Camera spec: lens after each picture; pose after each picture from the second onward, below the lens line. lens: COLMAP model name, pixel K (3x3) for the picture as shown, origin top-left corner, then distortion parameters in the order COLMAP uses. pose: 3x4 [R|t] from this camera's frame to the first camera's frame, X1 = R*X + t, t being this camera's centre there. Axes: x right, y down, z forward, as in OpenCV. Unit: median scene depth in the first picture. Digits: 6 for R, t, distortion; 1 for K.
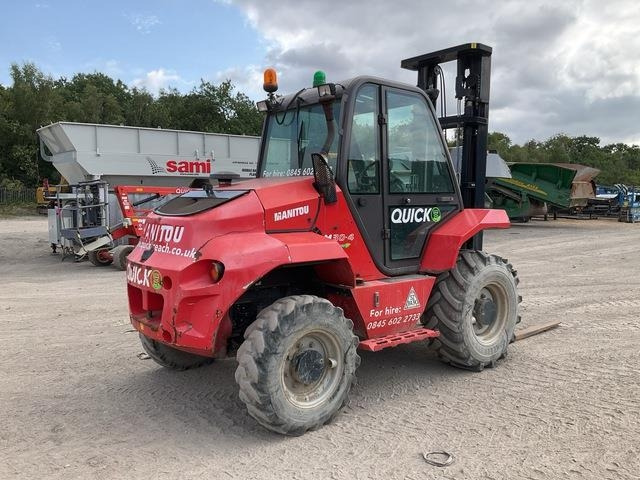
lens RADIAL K [[538.1, 0, 320.0], [0, 538.1, 240.0], [0, 0, 1]] dist [0.026658, 0.000472]
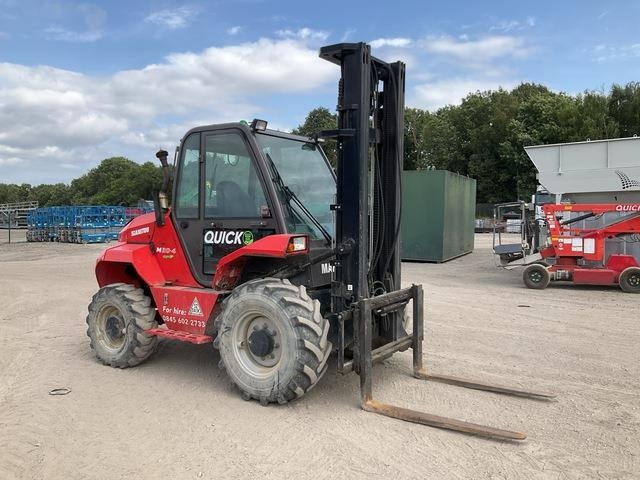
lens RADIAL K [[538.1, 0, 320.0], [0, 538.1, 240.0], [0, 0, 1]] dist [0.026658, 0.000472]
pose [[0.281408, 0.041781, -0.958678, 1.339761], [-0.068520, 0.997376, 0.023354, -0.082282], [0.957139, 0.059117, 0.283533, 0.889209]]
